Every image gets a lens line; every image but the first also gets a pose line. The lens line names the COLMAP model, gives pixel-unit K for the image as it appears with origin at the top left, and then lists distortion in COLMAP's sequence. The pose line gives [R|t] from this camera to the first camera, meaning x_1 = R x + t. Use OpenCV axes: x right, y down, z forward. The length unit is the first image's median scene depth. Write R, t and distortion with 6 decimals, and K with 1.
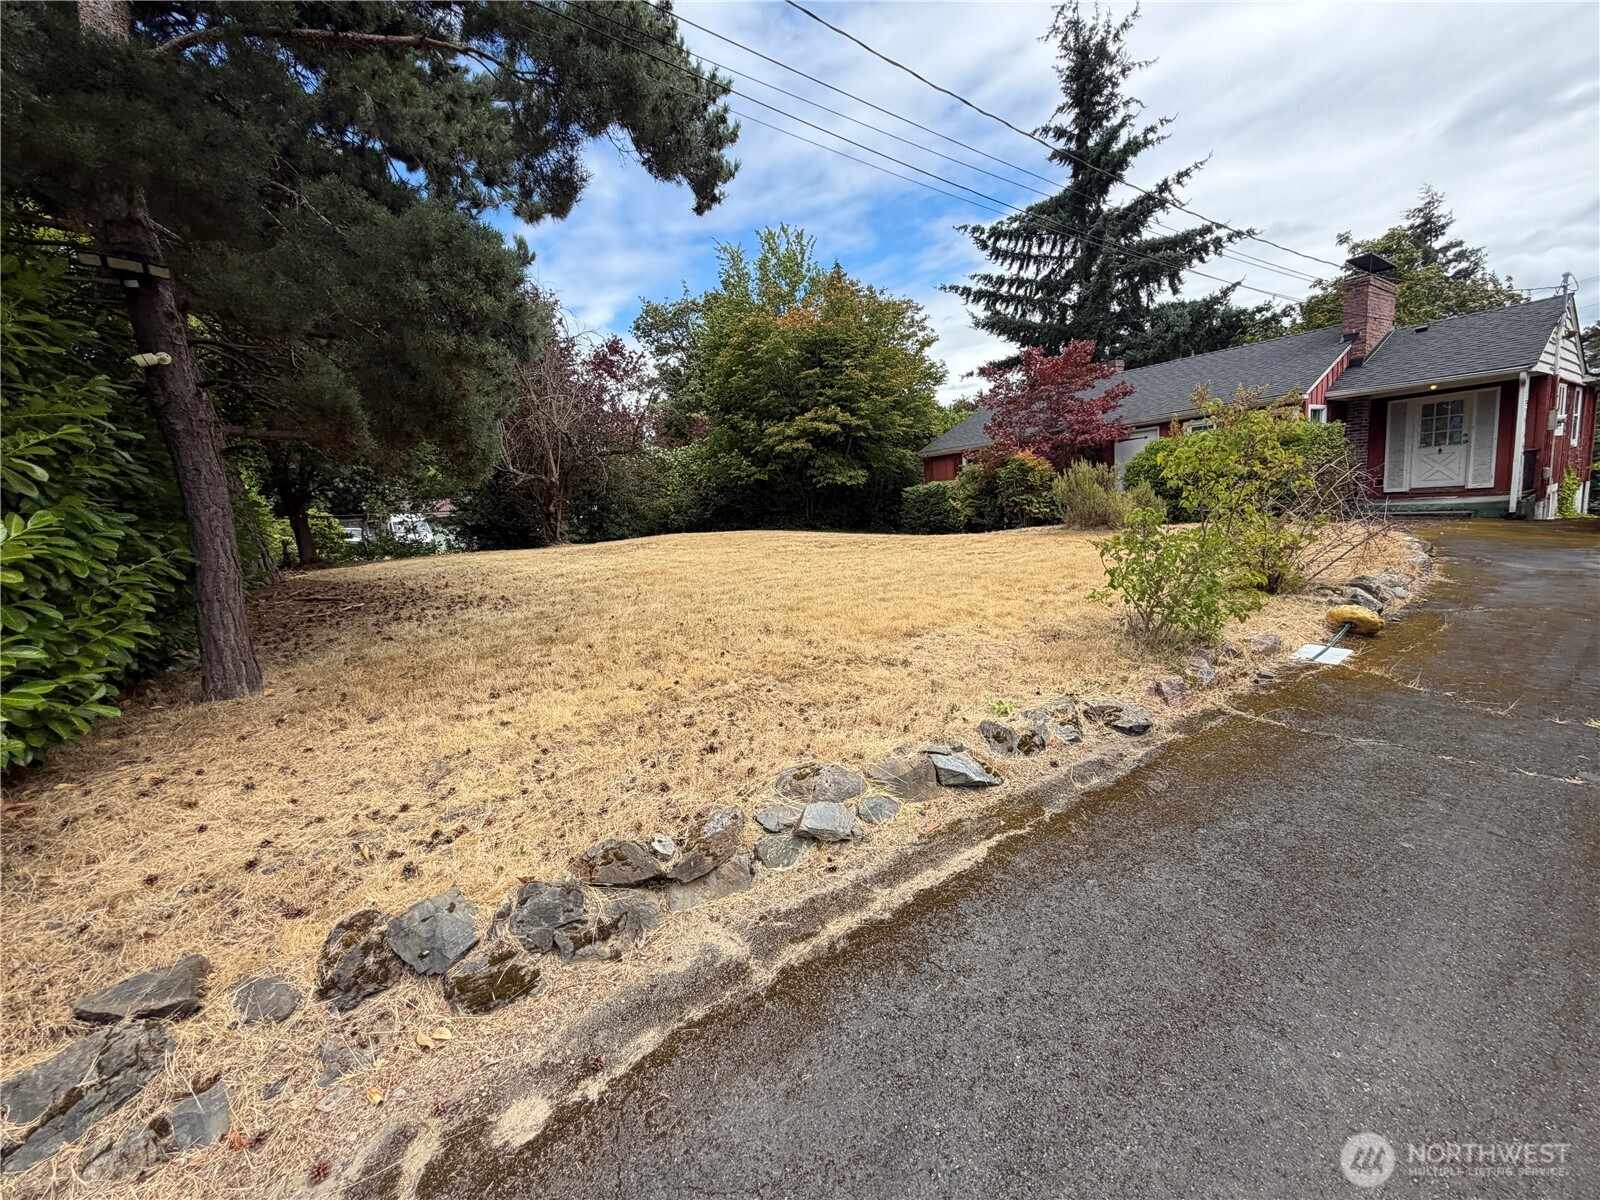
lens RADIAL K [[642.6, 0, 805.5], [0, 642.6, 598.0], [0, 0, 1]] dist [-0.001180, 0.000130]
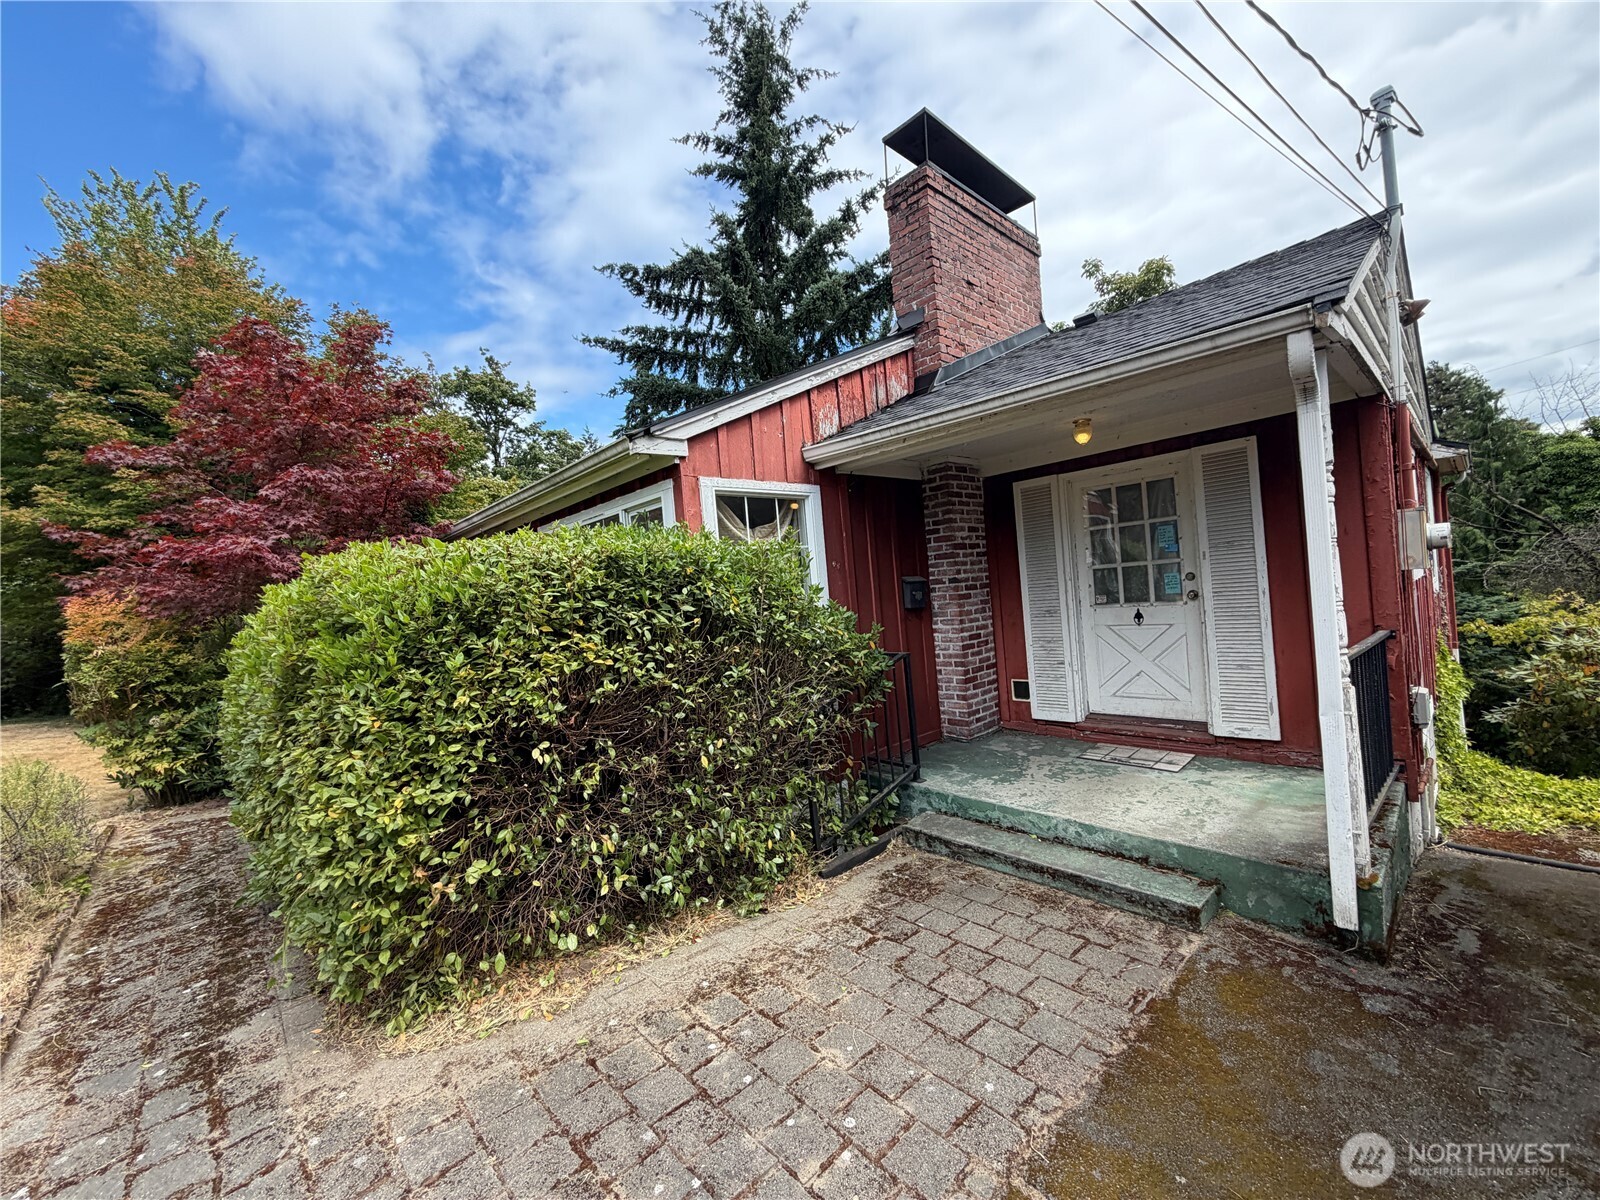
lens RADIAL K [[642.6, 0, 795.7], [0, 642.6, 600.7], [0, 0, 1]] dist [-0.001180, 0.000130]
pose [[0.991165, -0.015973, 0.131672, 0.374459], [0.034544, 0.989550, -0.139989, -0.096753], [-0.128060, 0.143301, 0.981359, 0.334263]]
